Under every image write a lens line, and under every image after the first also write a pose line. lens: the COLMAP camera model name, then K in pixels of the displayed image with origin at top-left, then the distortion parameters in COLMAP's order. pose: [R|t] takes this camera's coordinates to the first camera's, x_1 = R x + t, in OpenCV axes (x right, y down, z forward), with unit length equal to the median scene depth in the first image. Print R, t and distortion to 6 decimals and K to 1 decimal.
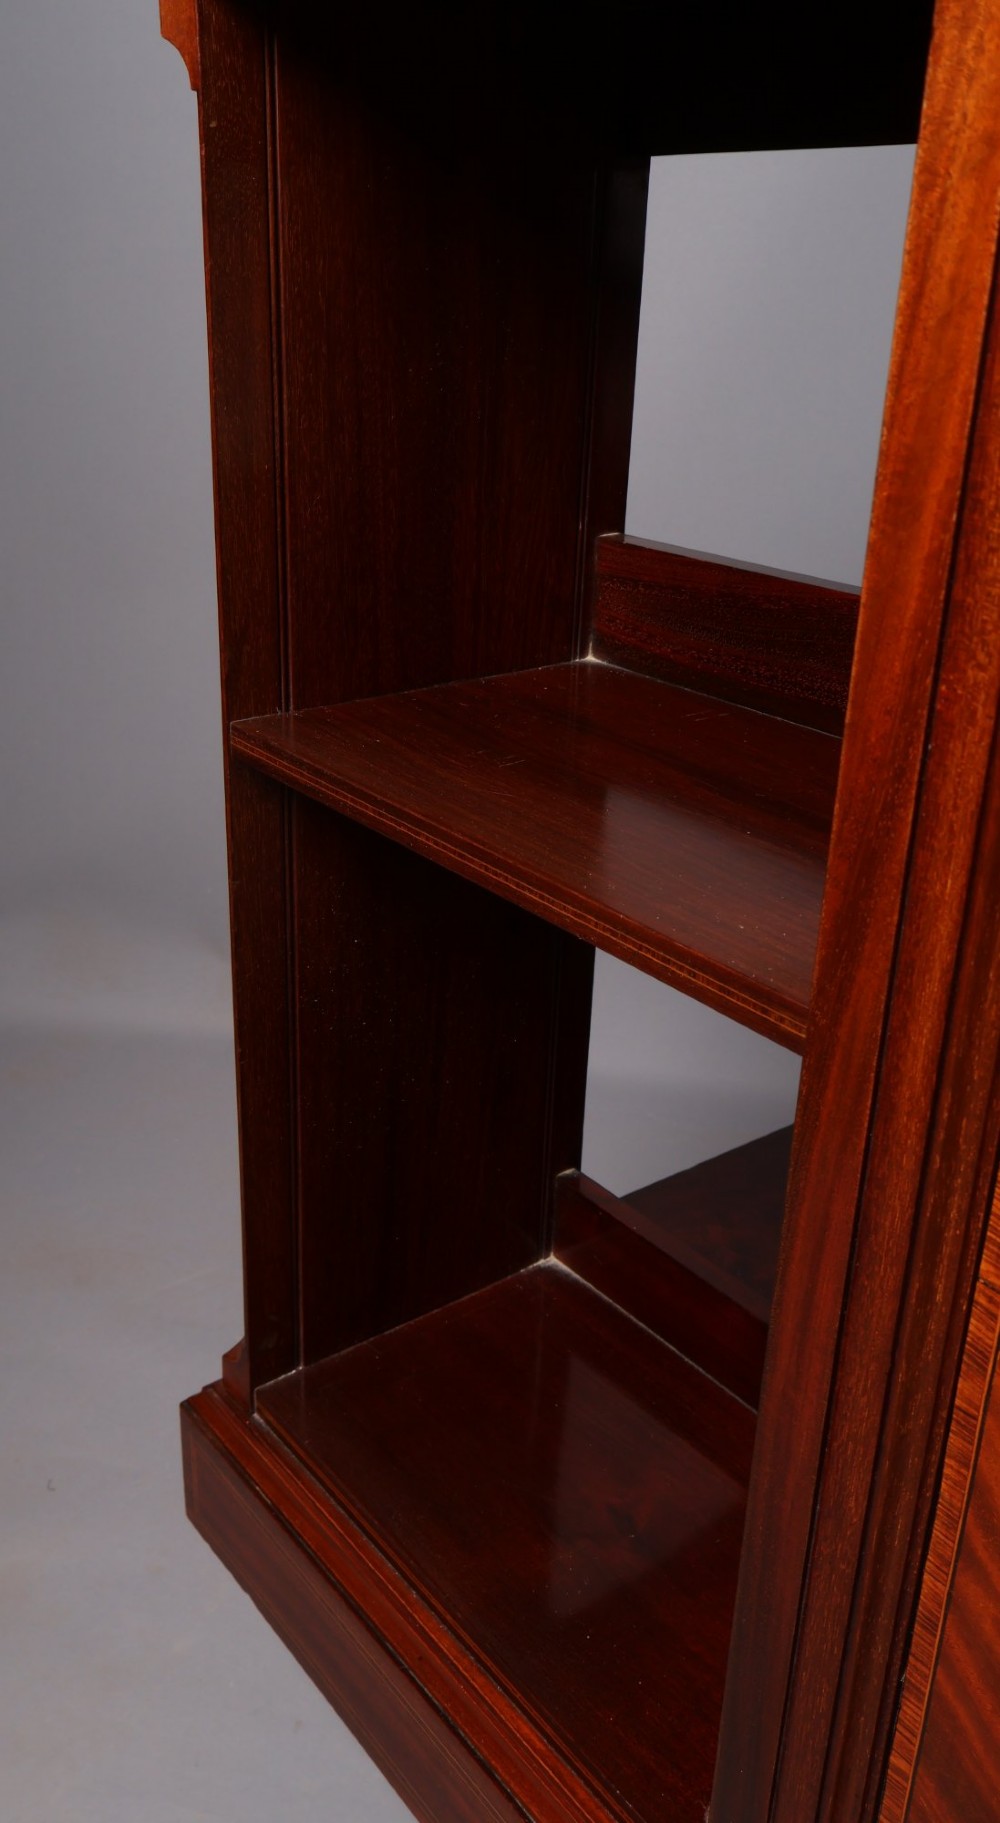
lens RADIAL K [[1558.5, 0, 399.1], [0, 1558.5, 919.9], [0, 0, 1]] dist [0.003087, 0.008863]
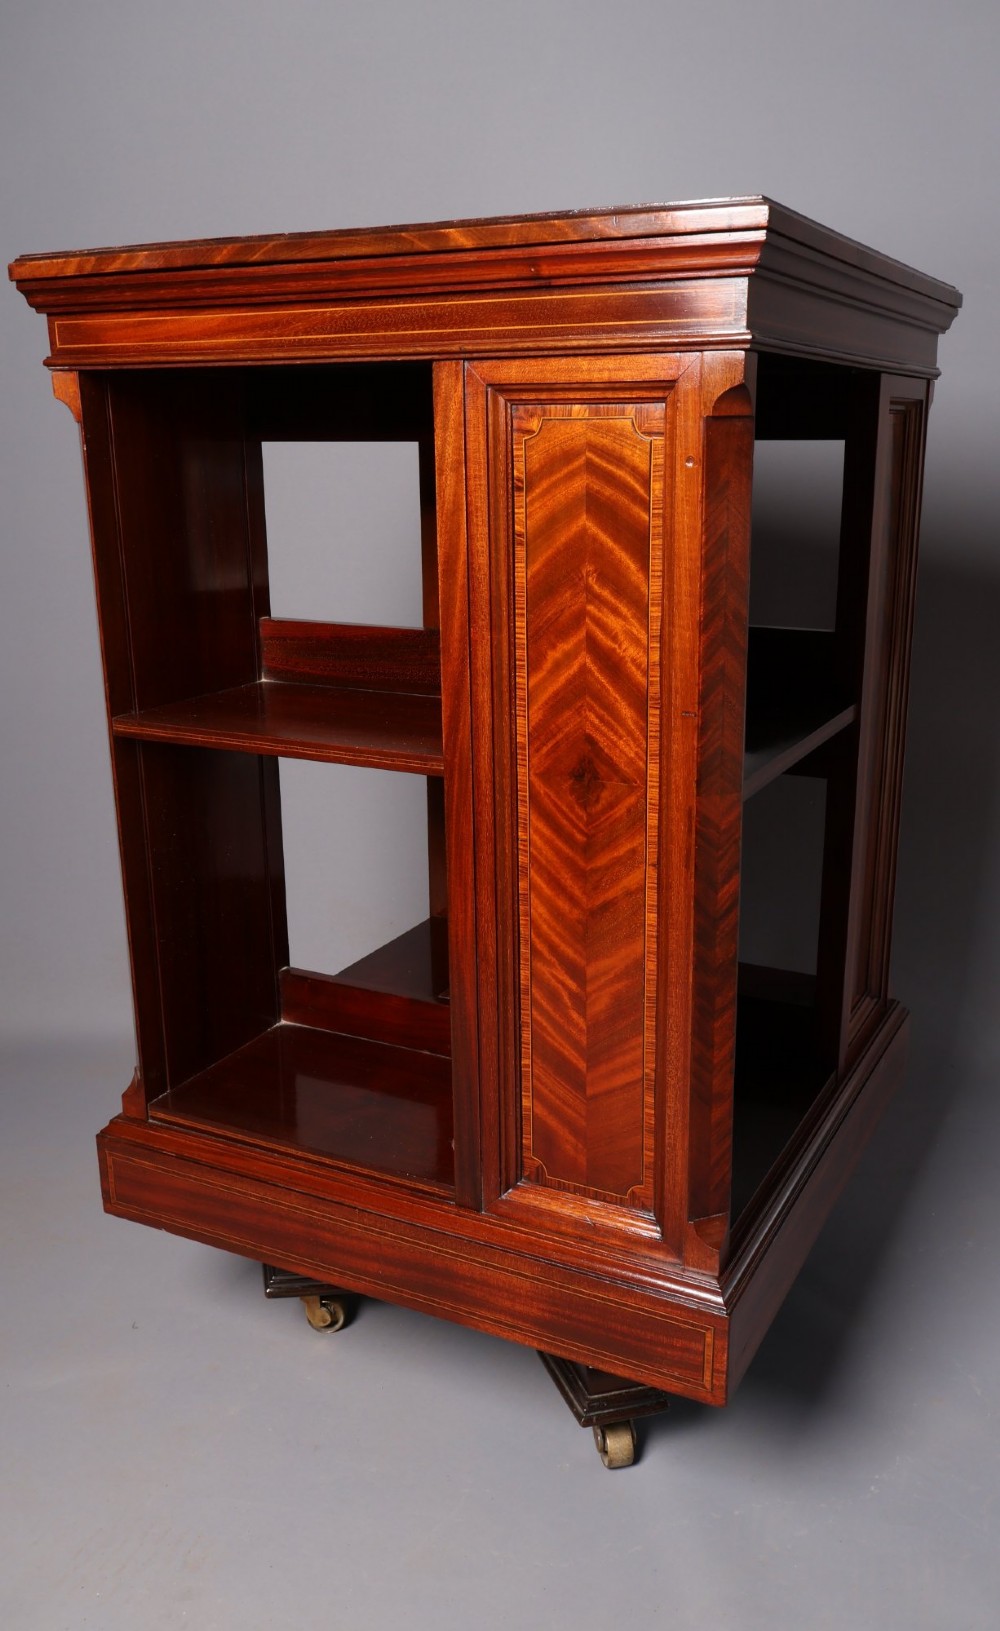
lens RADIAL K [[1359.0, 0, 521.8], [0, 1359.0, 829.2], [0, 0, 1]] dist [0.014996, 0.007504]
pose [[0.883541, -0.146118, 0.444977, -0.624552], [0.202983, 0.975688, -0.082652, 0.366467], [-0.422082, 0.163349, 0.891720, -1.043867]]
